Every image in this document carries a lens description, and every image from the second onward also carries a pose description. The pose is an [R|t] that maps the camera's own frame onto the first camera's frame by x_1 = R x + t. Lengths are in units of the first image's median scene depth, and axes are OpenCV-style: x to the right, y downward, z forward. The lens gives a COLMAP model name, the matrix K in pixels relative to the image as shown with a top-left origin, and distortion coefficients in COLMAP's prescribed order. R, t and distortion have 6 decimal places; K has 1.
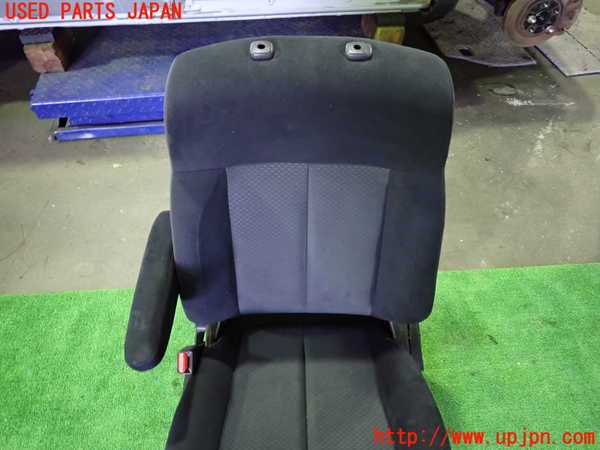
lens RADIAL K [[448.8, 0, 303.2], [0, 448.8, 225.6], [0, 0, 1]] dist [0.015302, -0.007538]
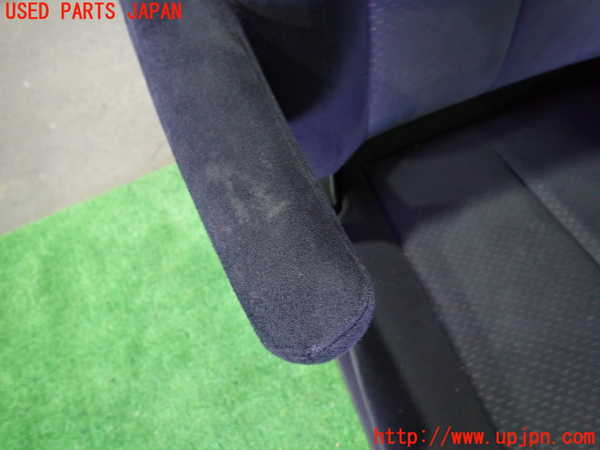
lens RADIAL K [[448.8, 0, 300.8], [0, 448.8, 224.3], [0, 0, 1]] dist [0.015302, -0.007538]
pose [[0.935938, -0.349101, 0.046346, -0.196112], [0.320690, 0.899260, 0.297472, 0.089766], [-0.145525, -0.263553, 0.953605, 0.415569]]
